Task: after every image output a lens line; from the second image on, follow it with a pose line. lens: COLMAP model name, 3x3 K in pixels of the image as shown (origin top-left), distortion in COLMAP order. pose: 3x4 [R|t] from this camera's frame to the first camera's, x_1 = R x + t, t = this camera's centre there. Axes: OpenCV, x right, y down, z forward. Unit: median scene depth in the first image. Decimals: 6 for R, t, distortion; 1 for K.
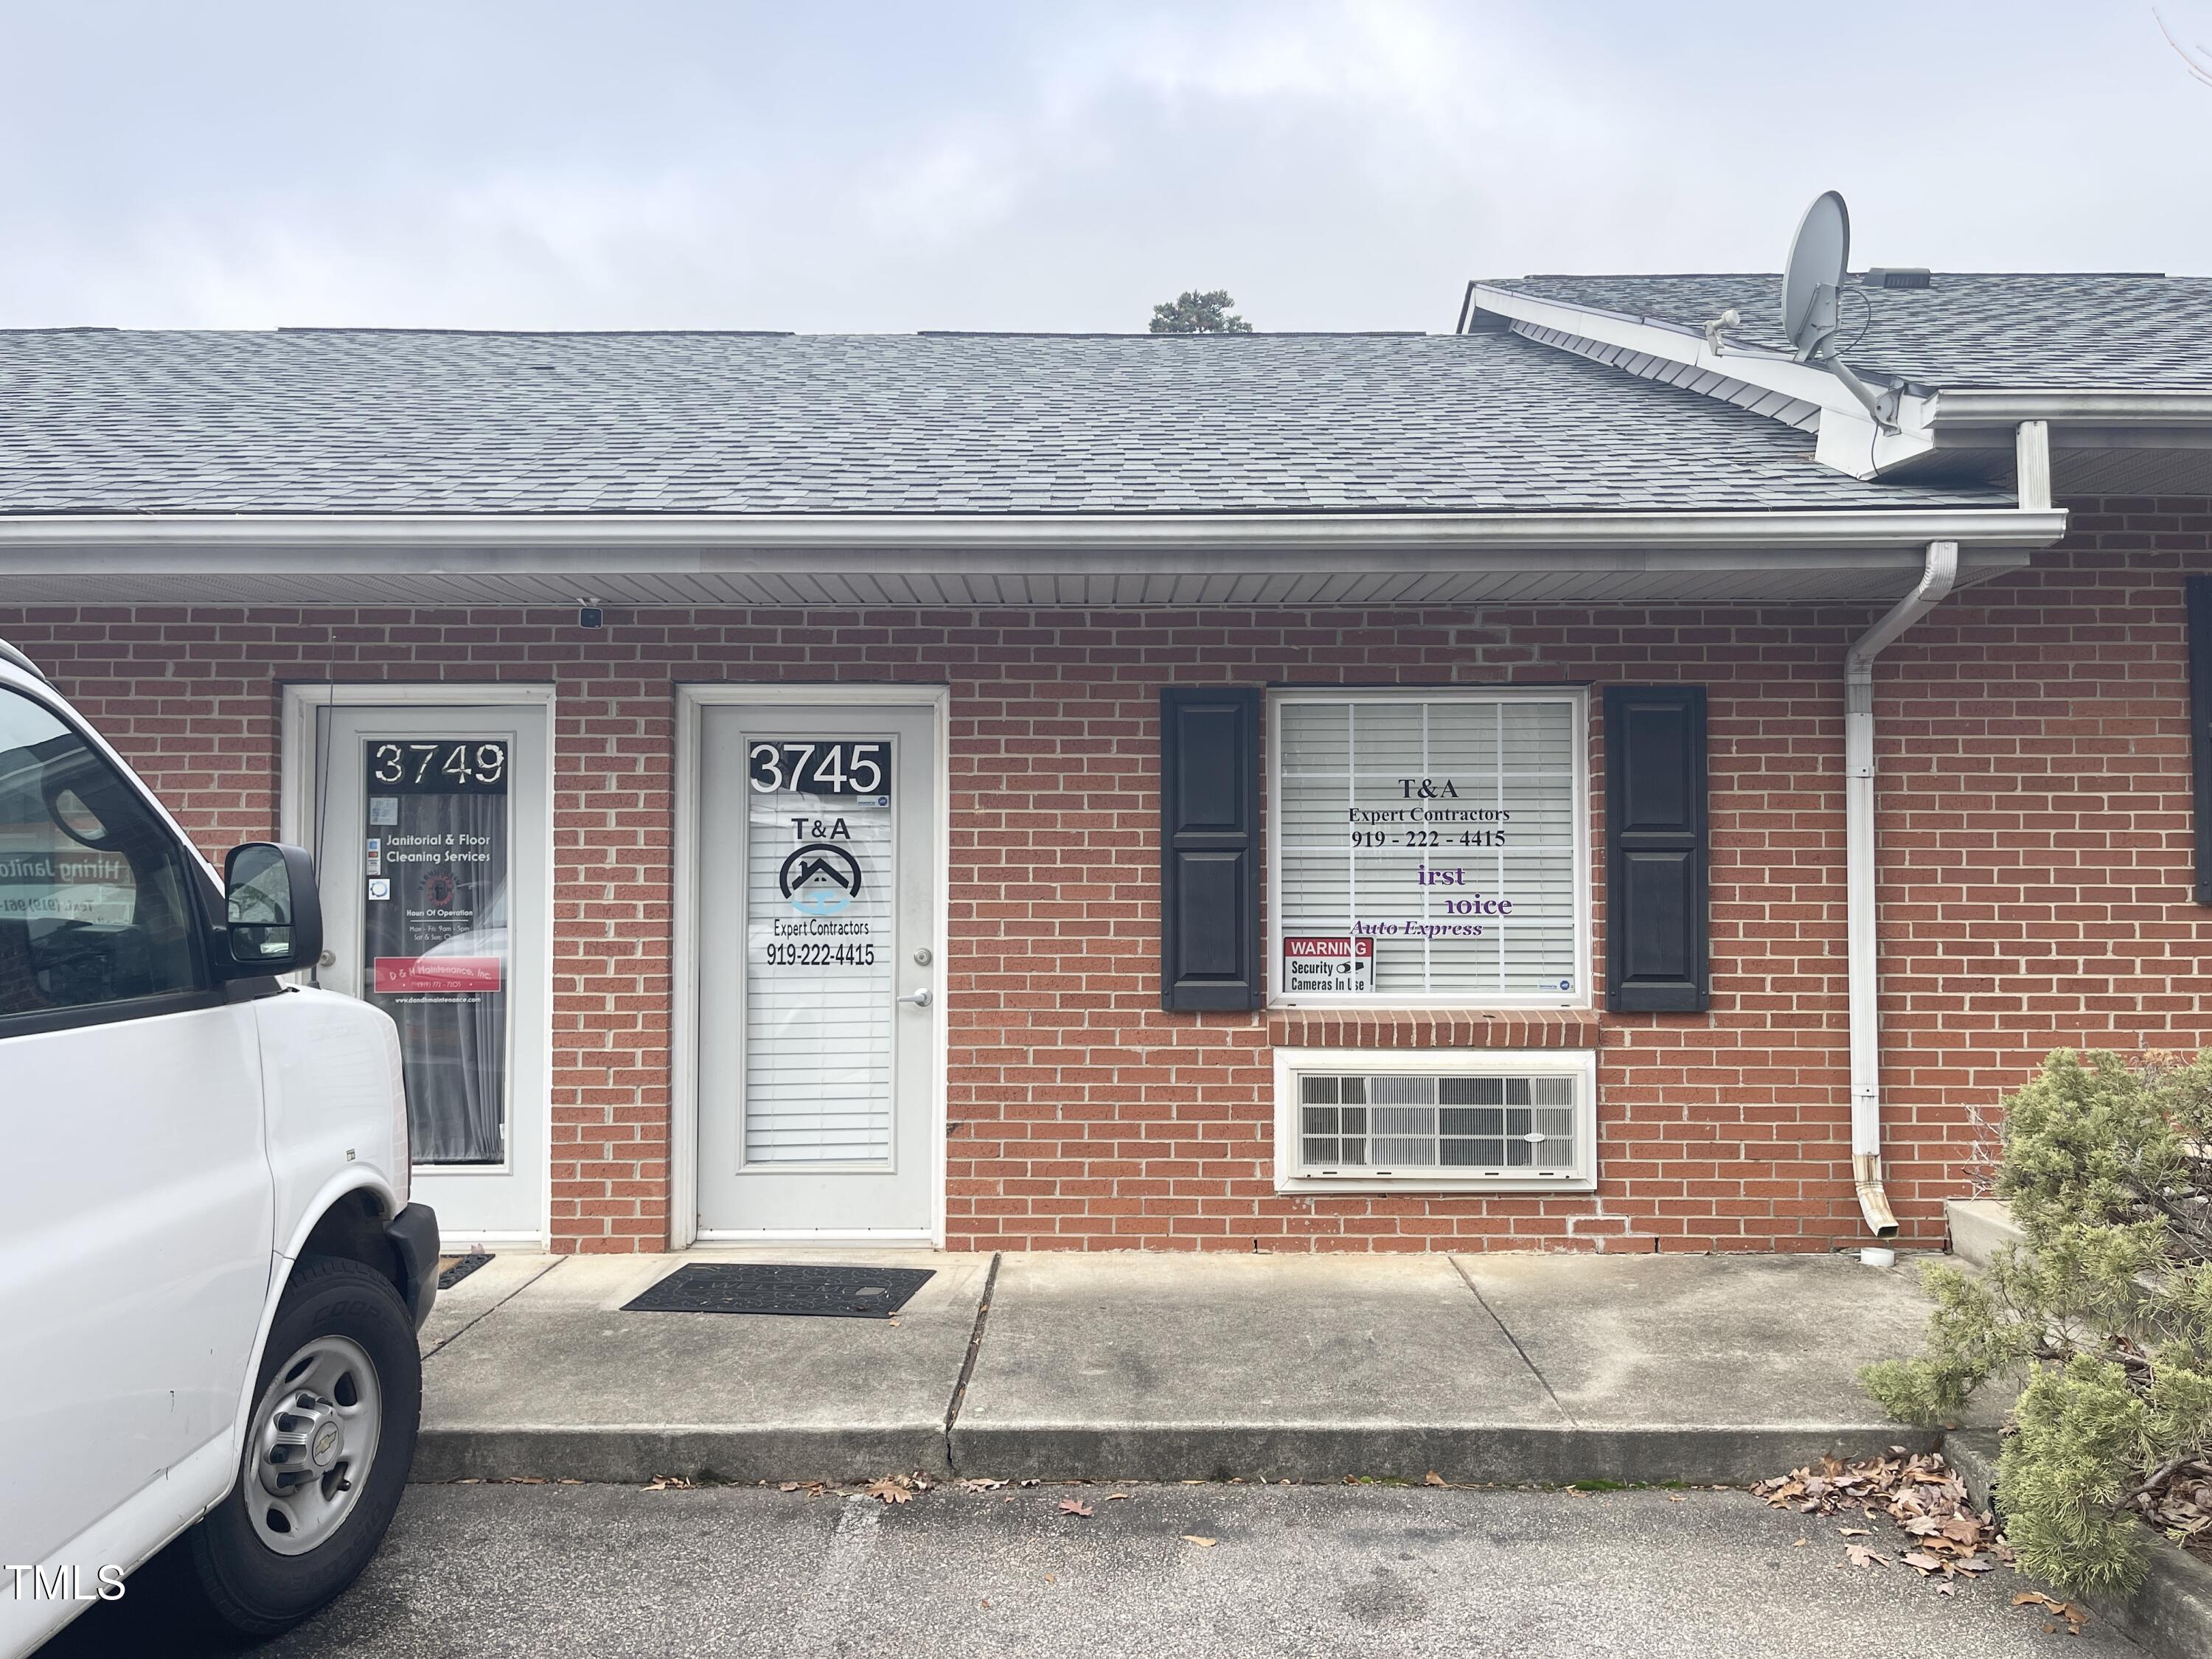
lens RADIAL K [[1687.3, 0, 1114.1], [0, 1687.3, 829.6], [0, 0, 1]] dist [0.050514, -0.069661]
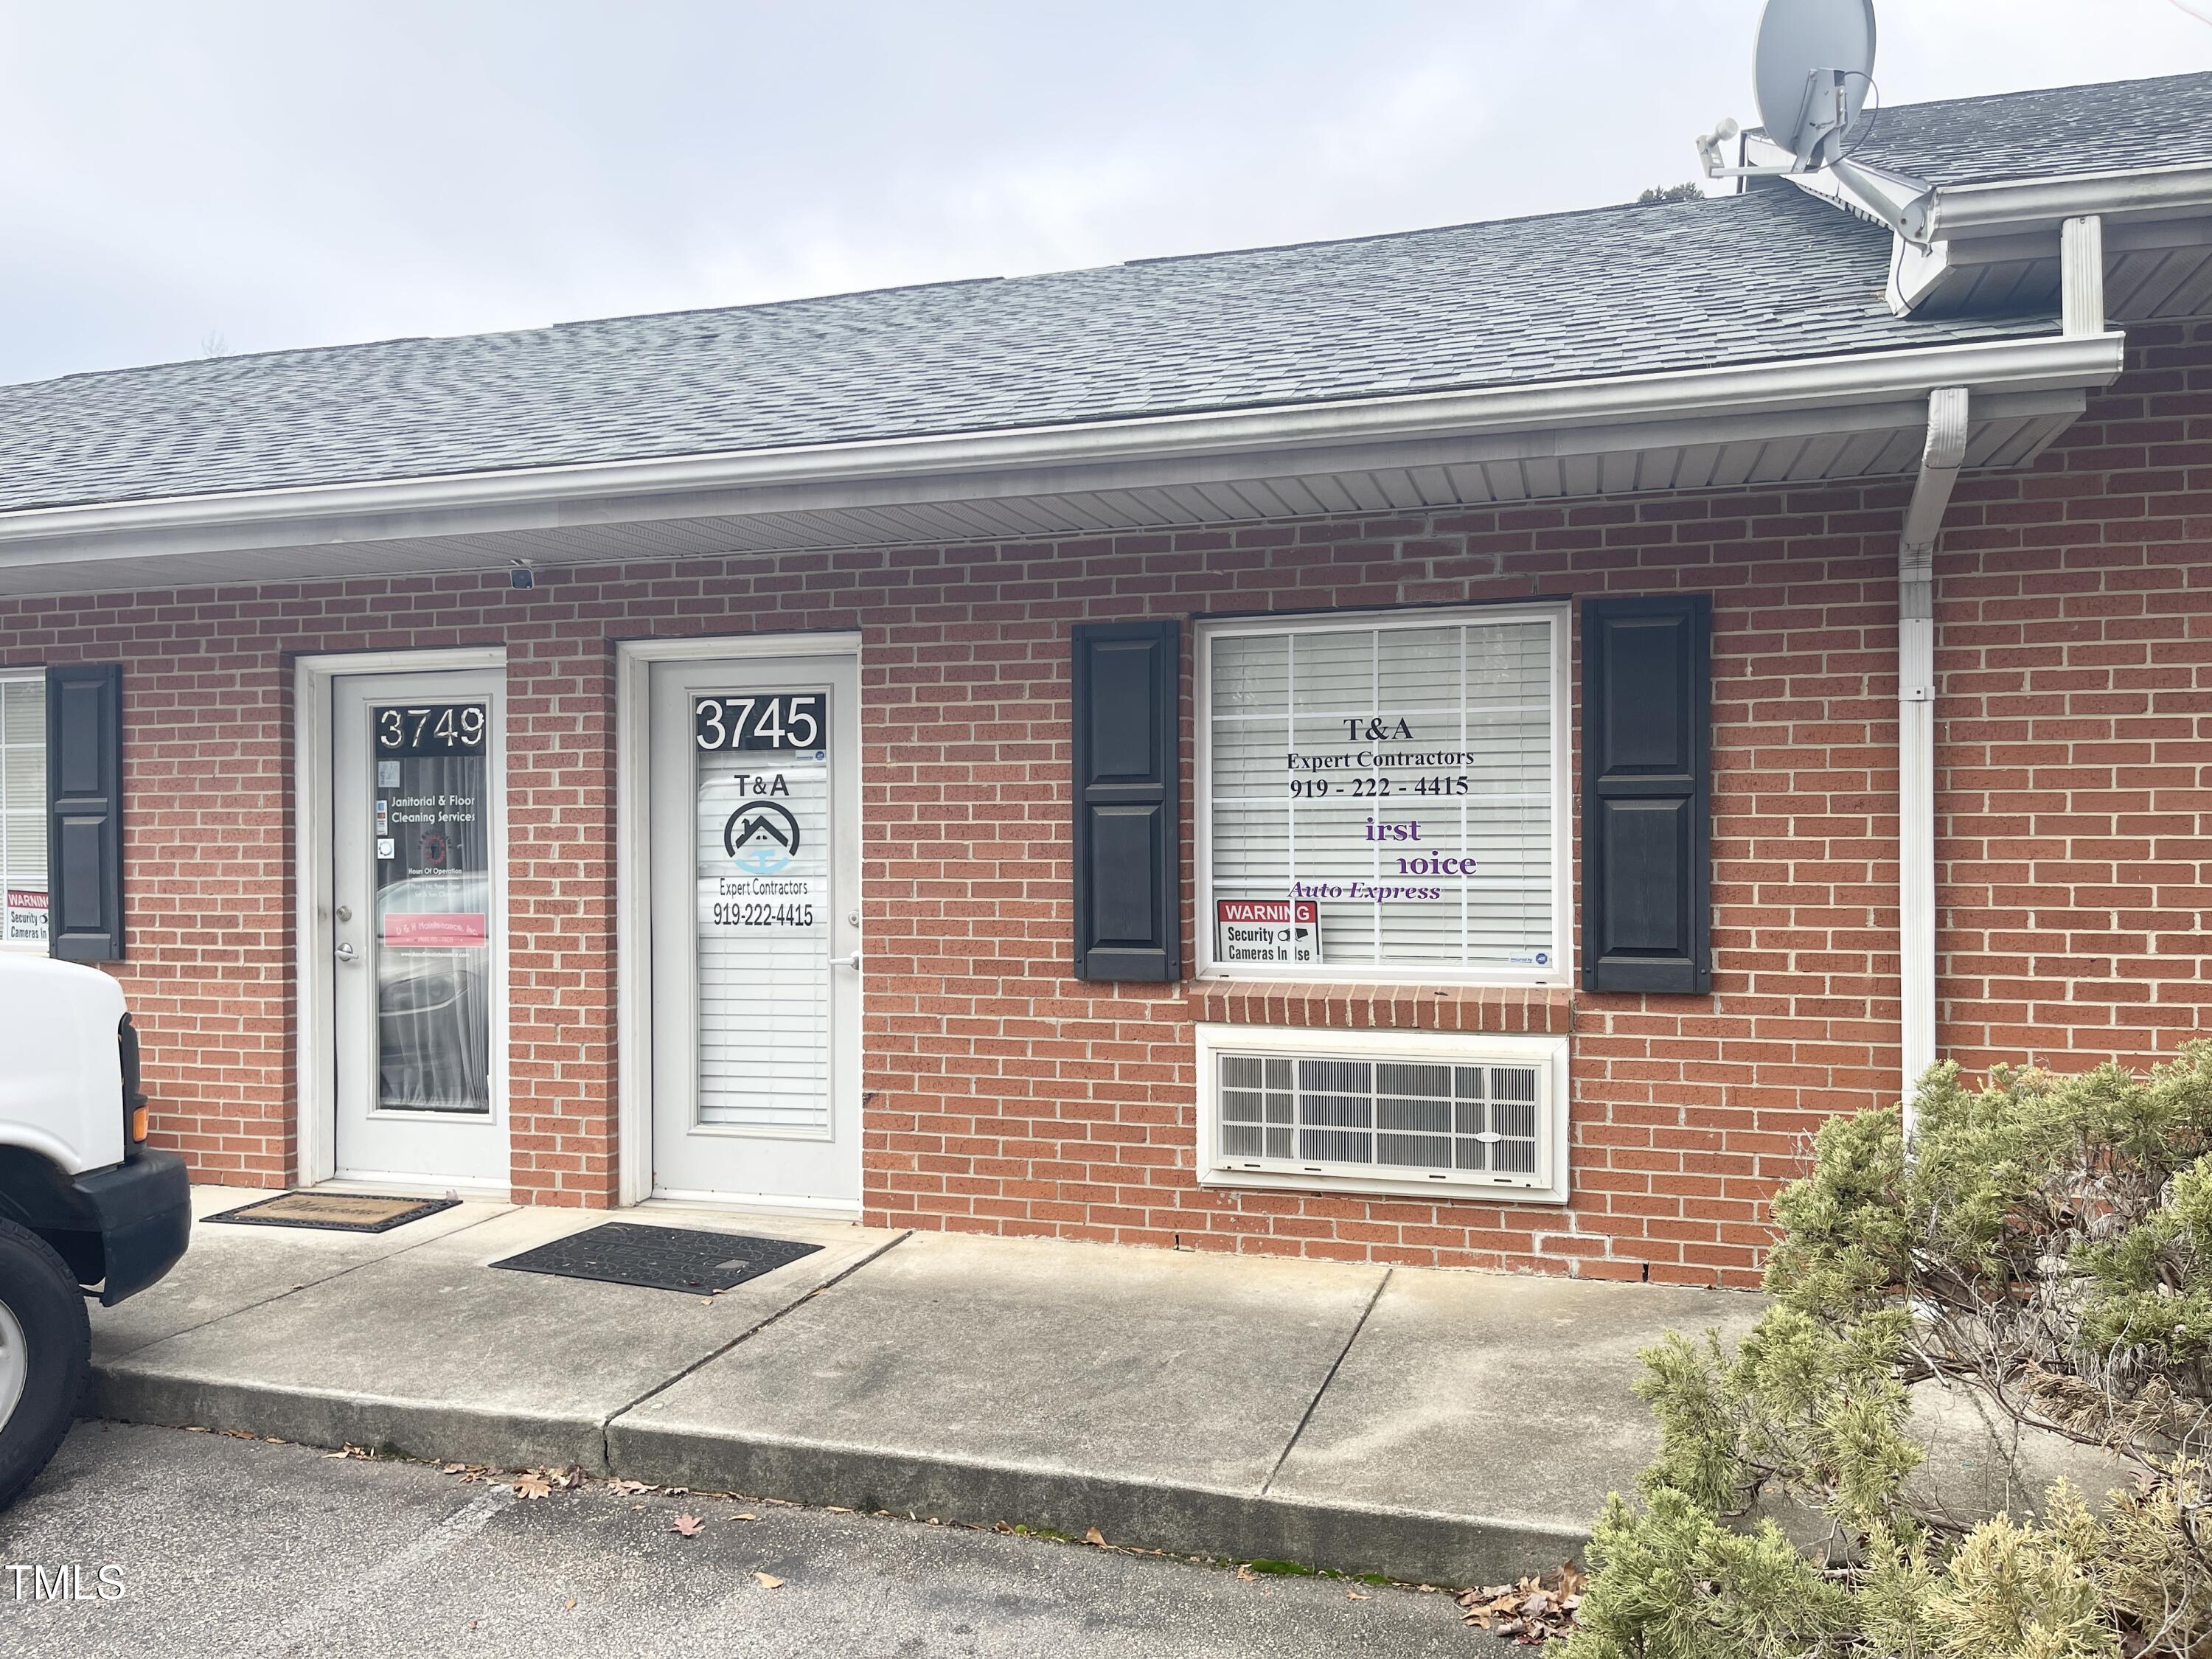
lens RADIAL K [[1687.3, 0, 1090.8], [0, 1687.3, 837.5], [0, 0, 1]] dist [0.050514, -0.069661]
pose [[0.954309, -0.005020, -0.298780, 0.309498], [0.015791, 0.999309, 0.033649, -0.000235], [0.298405, -0.036830, 0.953729, 0.134371]]
